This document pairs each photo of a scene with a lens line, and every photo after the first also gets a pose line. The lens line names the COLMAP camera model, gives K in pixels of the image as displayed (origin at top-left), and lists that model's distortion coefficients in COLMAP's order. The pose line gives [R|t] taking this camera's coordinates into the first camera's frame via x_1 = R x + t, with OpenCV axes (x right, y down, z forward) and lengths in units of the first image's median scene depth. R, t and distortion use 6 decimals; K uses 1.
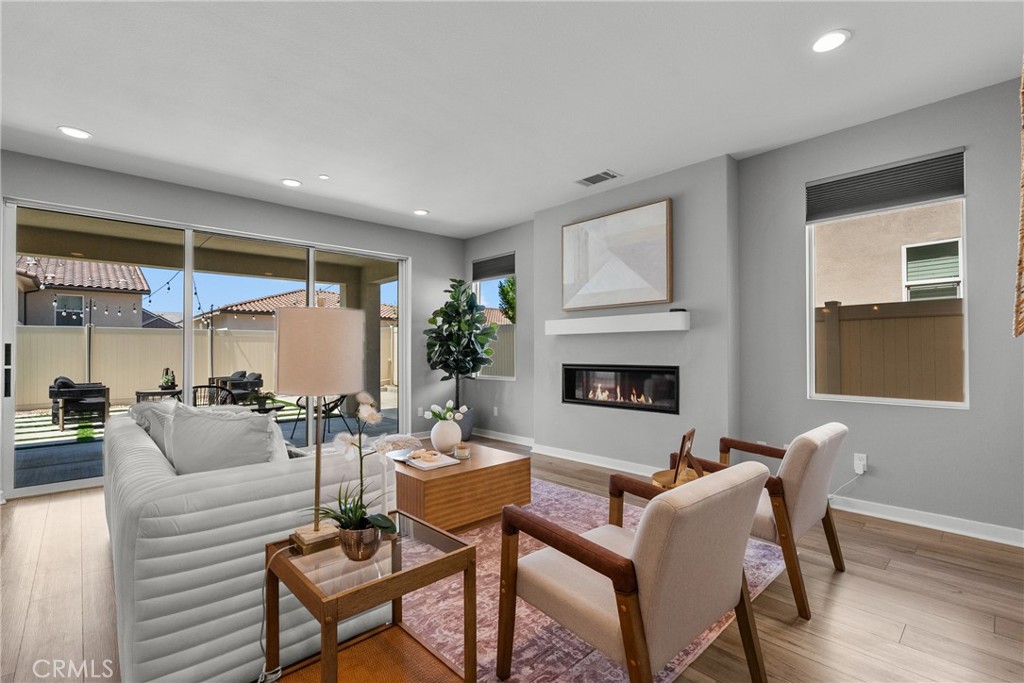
lens RADIAL K [[471.8, 0, 513.0], [0, 471.8, 343.3], [0, 0, 1]] dist [0.000494, 0.000319]
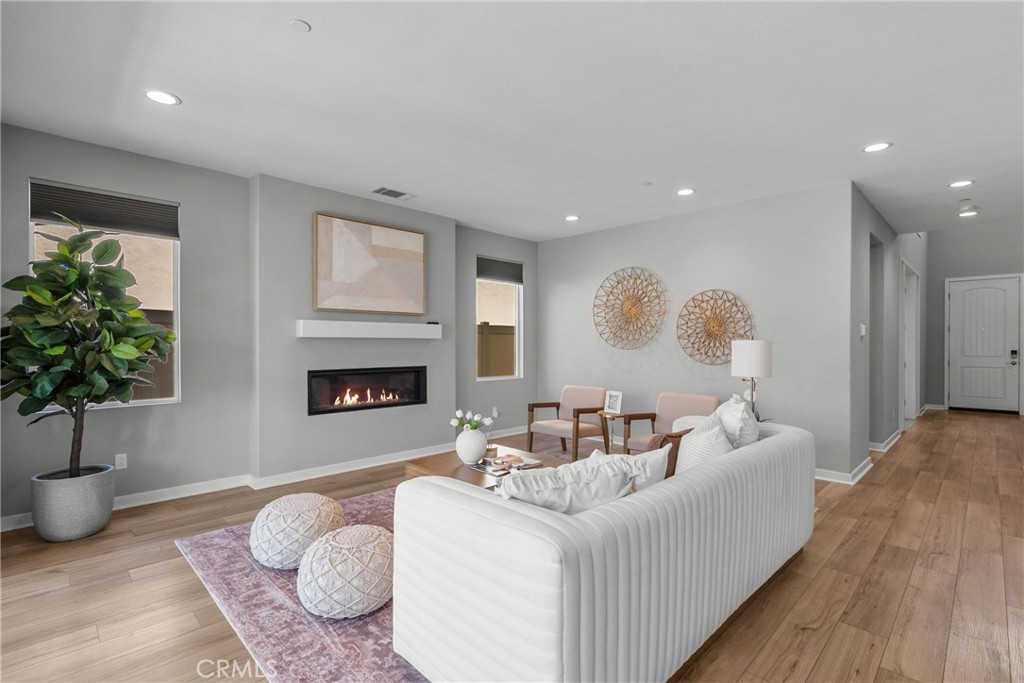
lens RADIAL K [[471.8, 0, 519.3], [0, 471.8, 343.1], [0, 0, 1]] dist [0.000494, 0.000319]
pose [[-0.028511, 0.005204, 0.999580, -0.856991], [-0.017132, 0.999837, -0.005694, -0.010345], [-0.999447, -0.017287, -0.028418, 0.709588]]
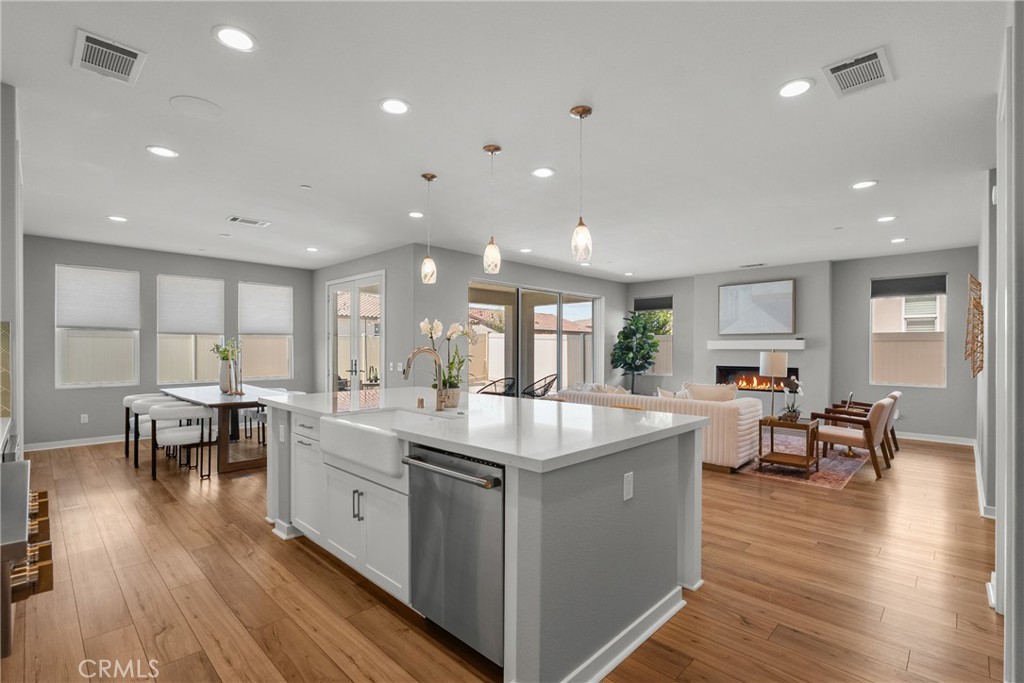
lens RADIAL K [[471.8, 0, 517.2], [0, 471.8, 344.2], [0, 0, 1]] dist [0.000494, 0.000319]
pose [[0.998471, 0.006868, 0.054850, -0.798151], [-0.007272, 0.999948, 0.007175, -0.048192], [-0.054797, -0.007563, 0.998469, -0.745495]]
